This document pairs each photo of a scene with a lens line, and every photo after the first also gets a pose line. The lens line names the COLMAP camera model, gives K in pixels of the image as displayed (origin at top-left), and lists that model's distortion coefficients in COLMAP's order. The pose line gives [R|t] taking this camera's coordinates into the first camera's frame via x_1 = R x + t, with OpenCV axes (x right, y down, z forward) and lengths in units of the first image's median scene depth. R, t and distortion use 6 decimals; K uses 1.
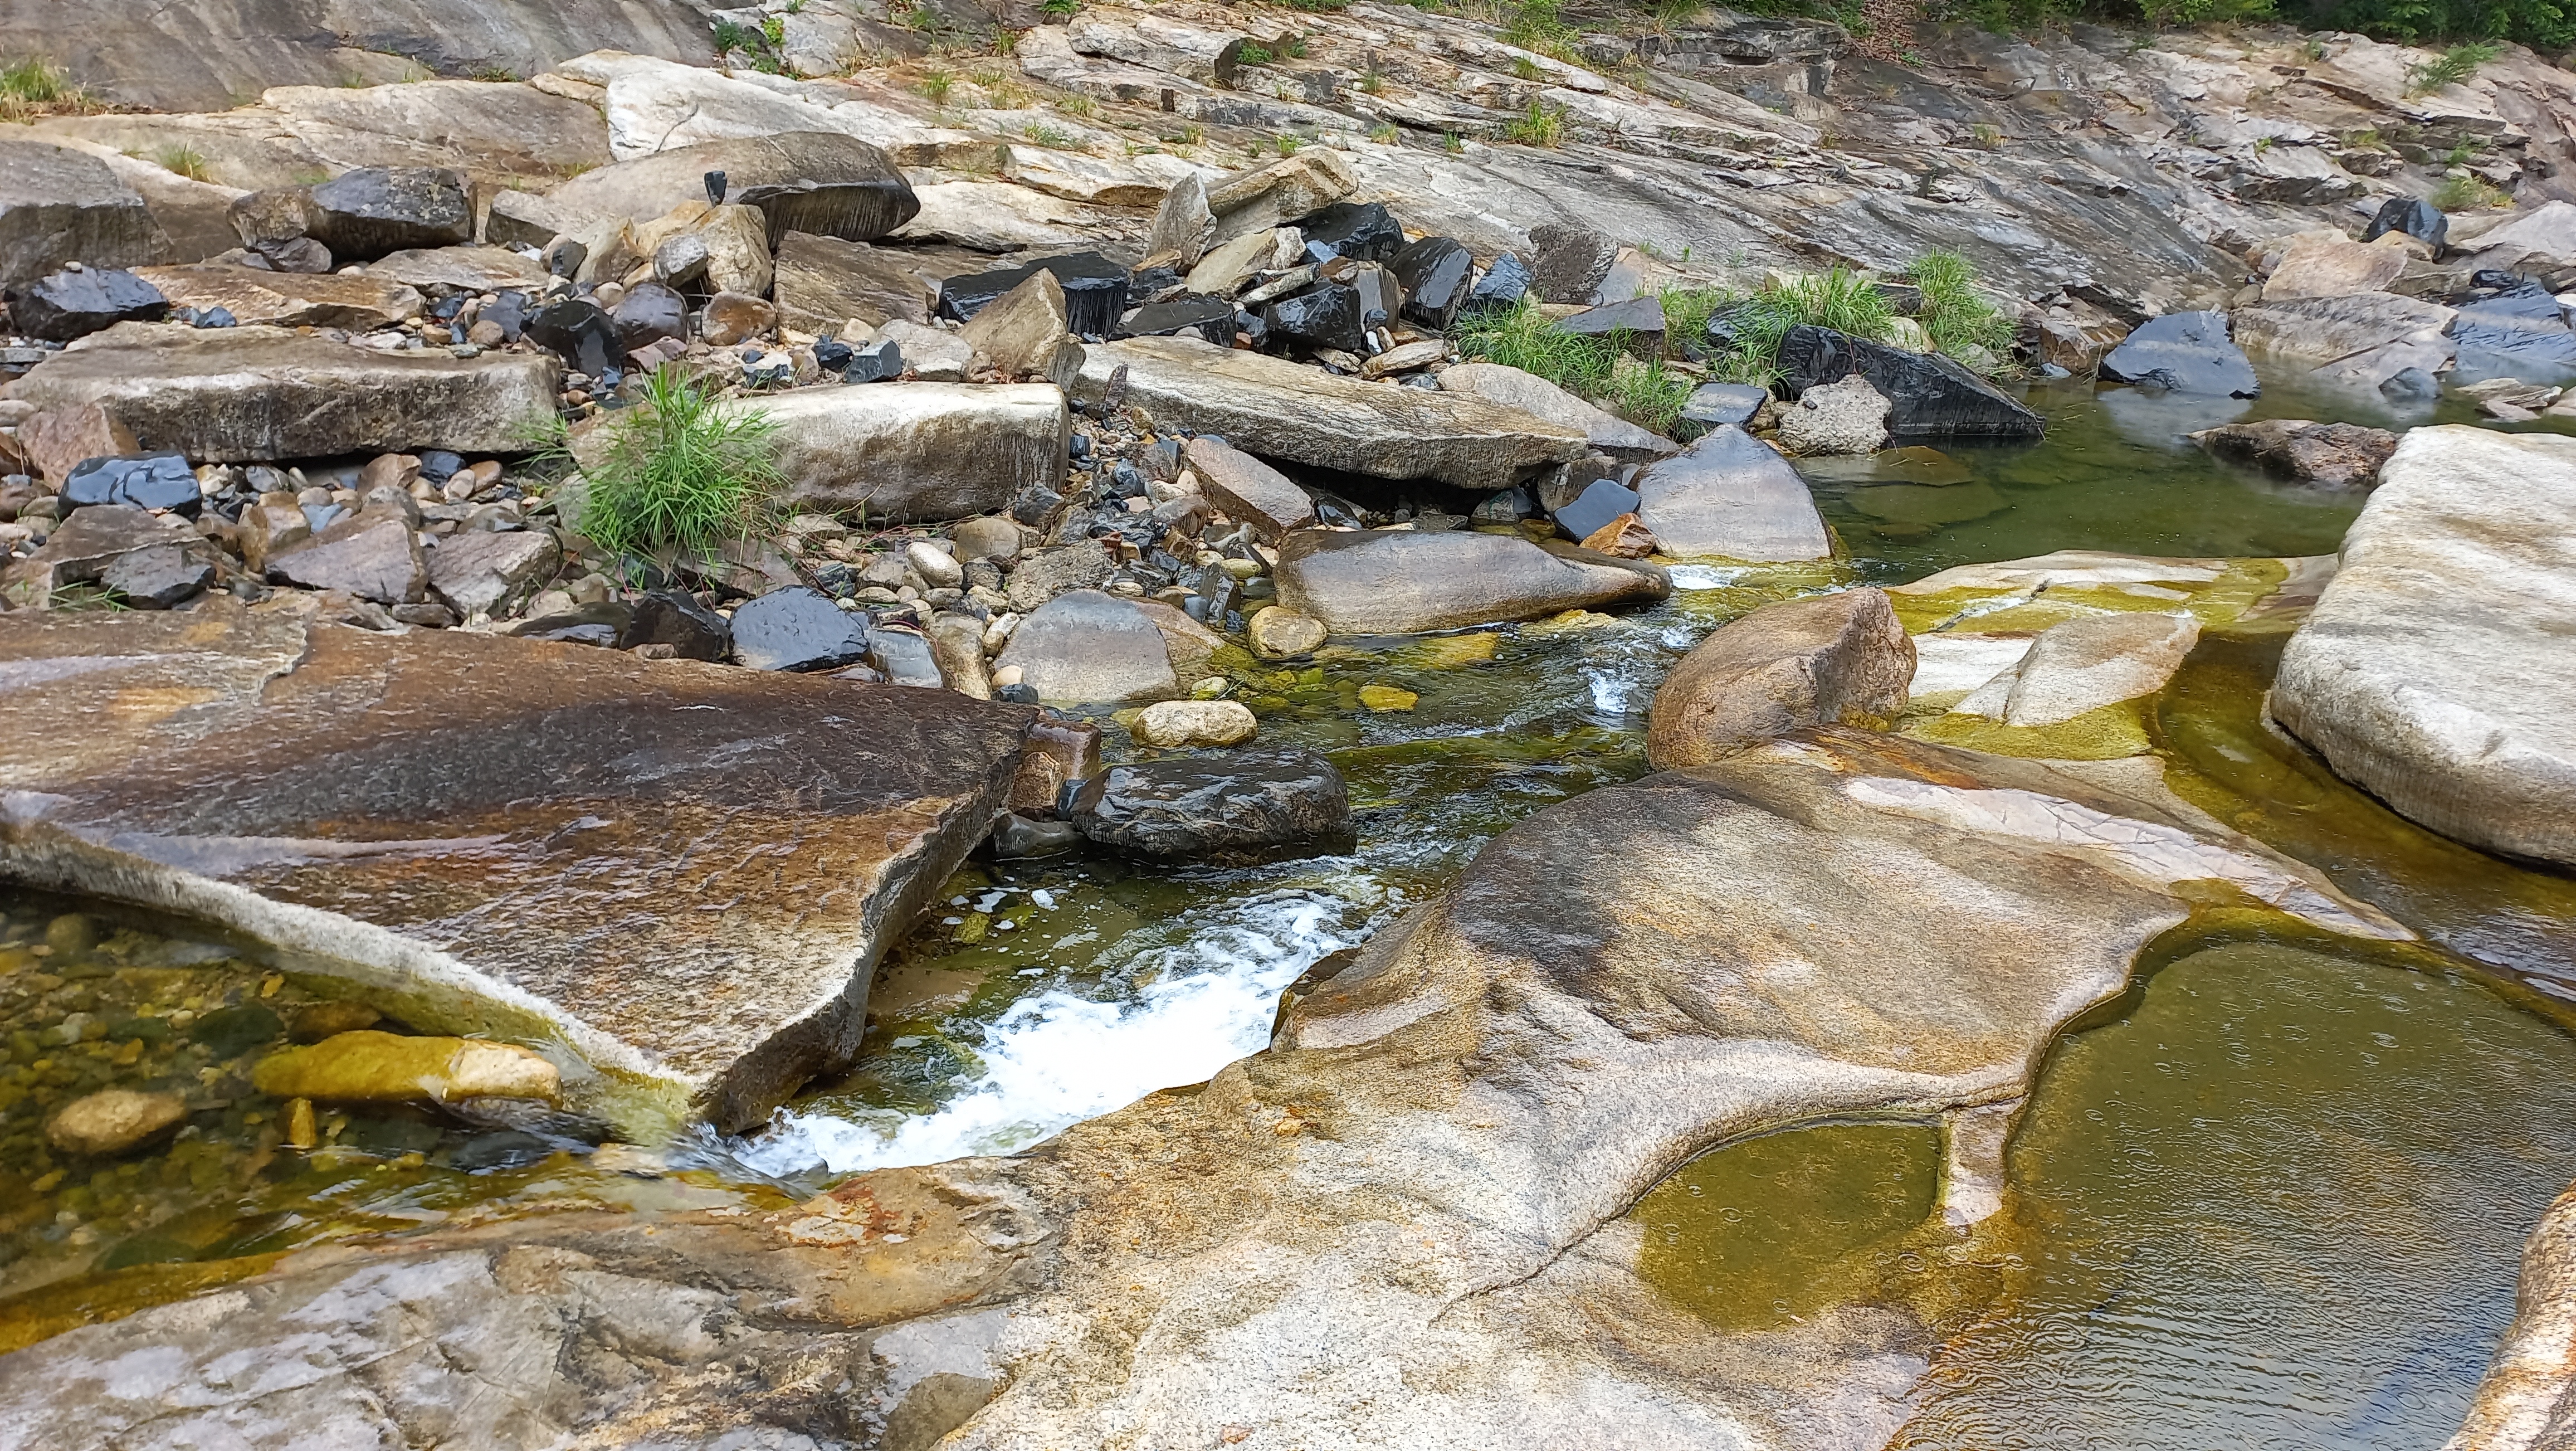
lens RADIAL K [[1847.0, 0, 1272.9], [0, 1847.0, 743.6], [0, 0, 1]] dist [0.057610, -0.031482]
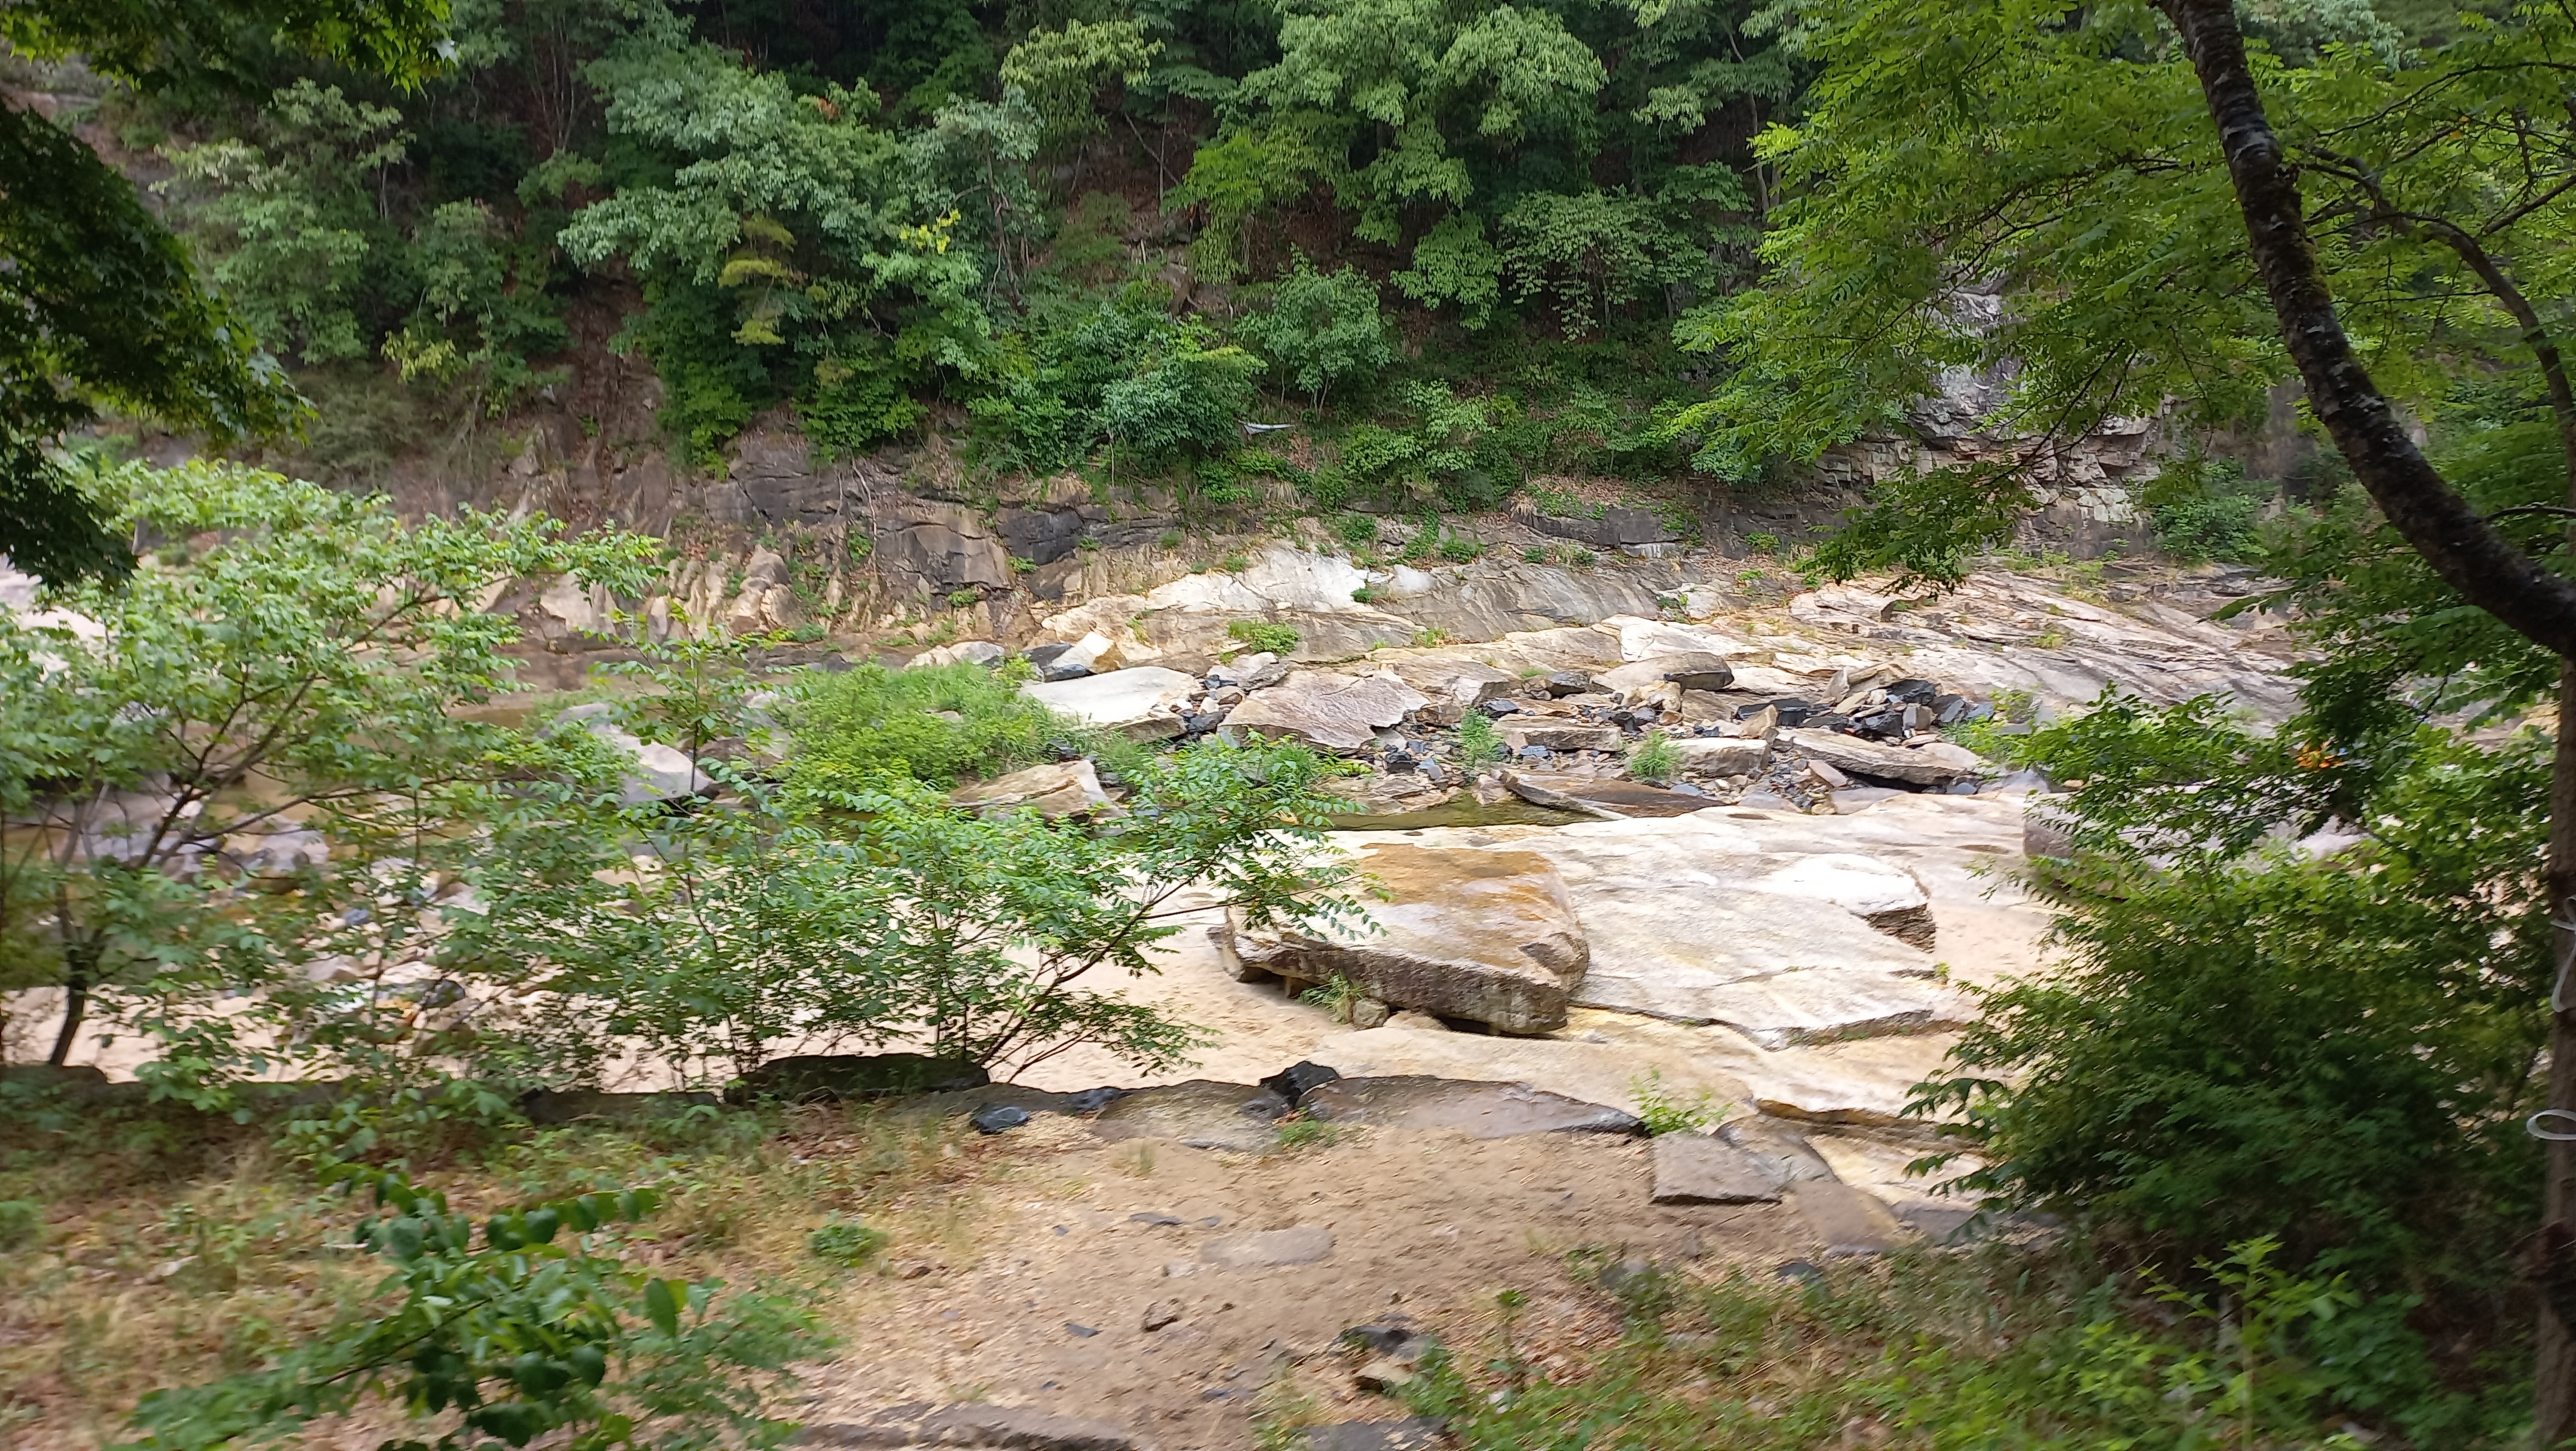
lens RADIAL K [[1847.0, 0, 1290.8], [0, 1847.0, 729.0], [0, 0, 1]] dist [0.057610, -0.031482]
pose [[0.905828, 0.040129, -0.421741, 0.358189], [-0.129655, 0.973996, -0.185800, 0.359354], [0.403318, 0.222983, 0.887476, -1.605021]]
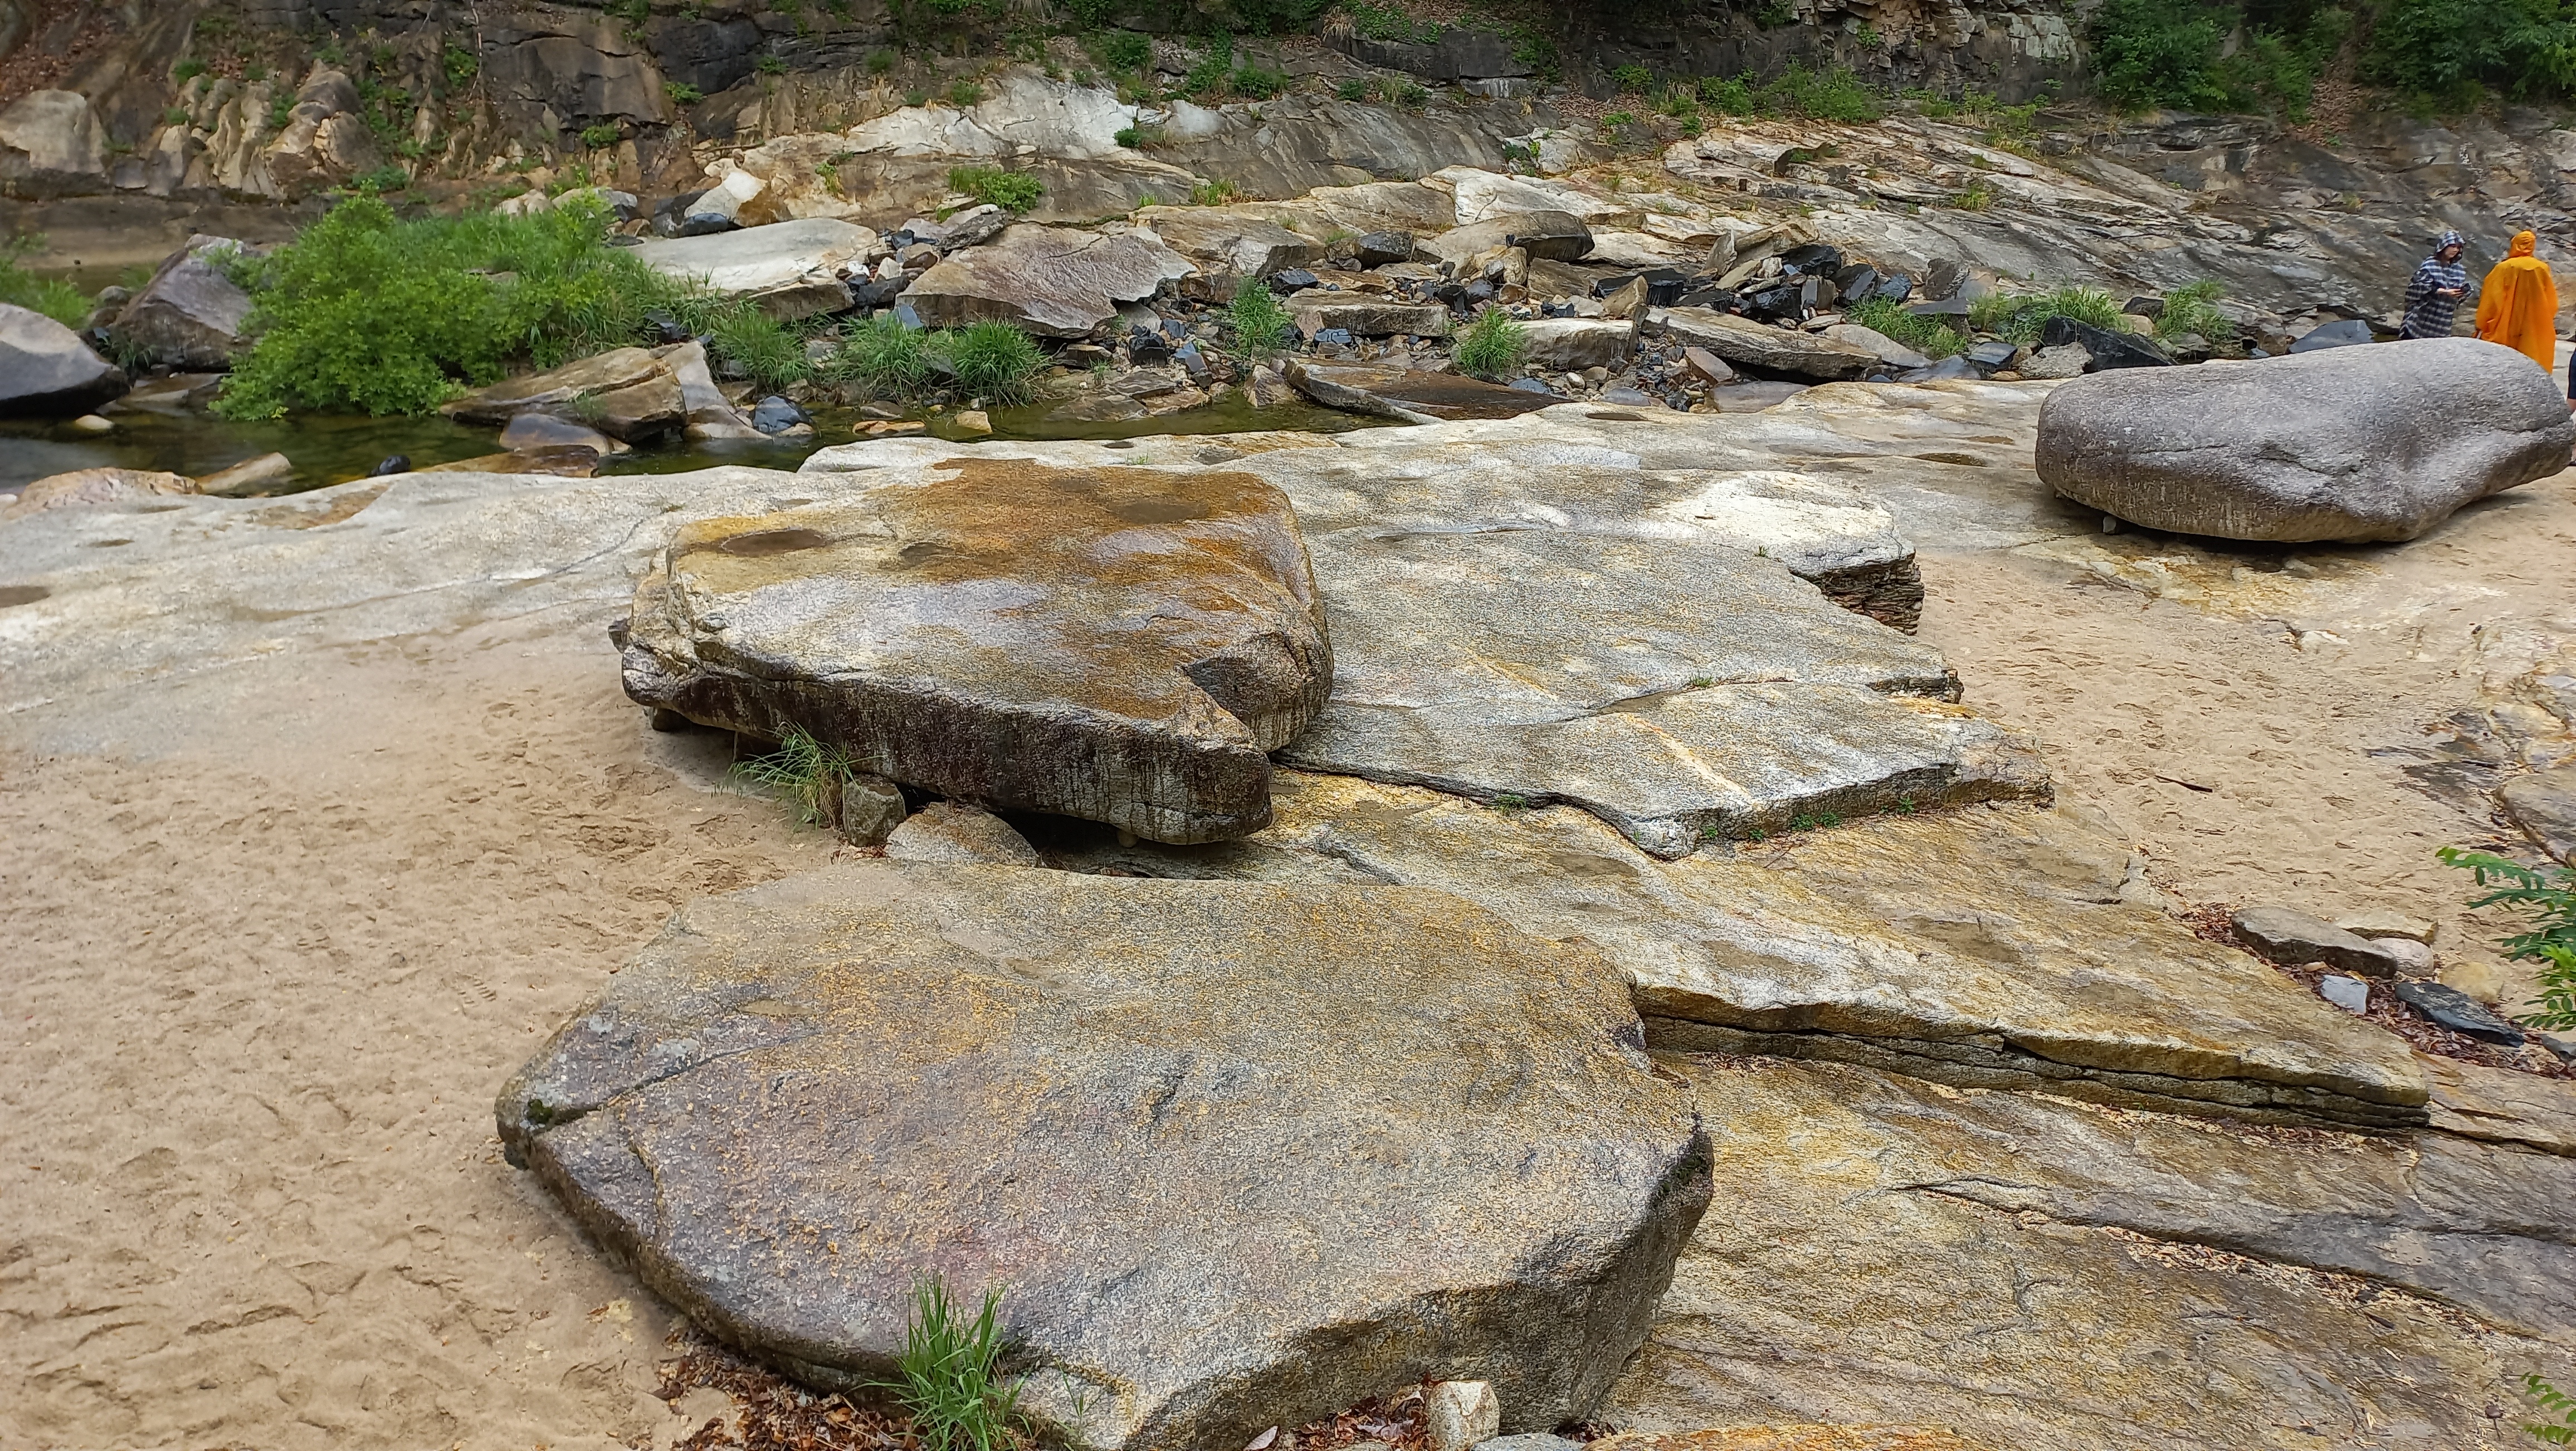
lens RADIAL K [[1847.0, 0, 1304.1], [0, 1847.0, 733.8], [0, 0, 1]] dist [0.057610, -0.031482]
pose [[0.939509, 0.108501, -0.324886, 0.244662], [-0.111536, 0.993717, 0.009327, 0.278854], [0.323857, 0.027474, 0.945707, -1.083838]]
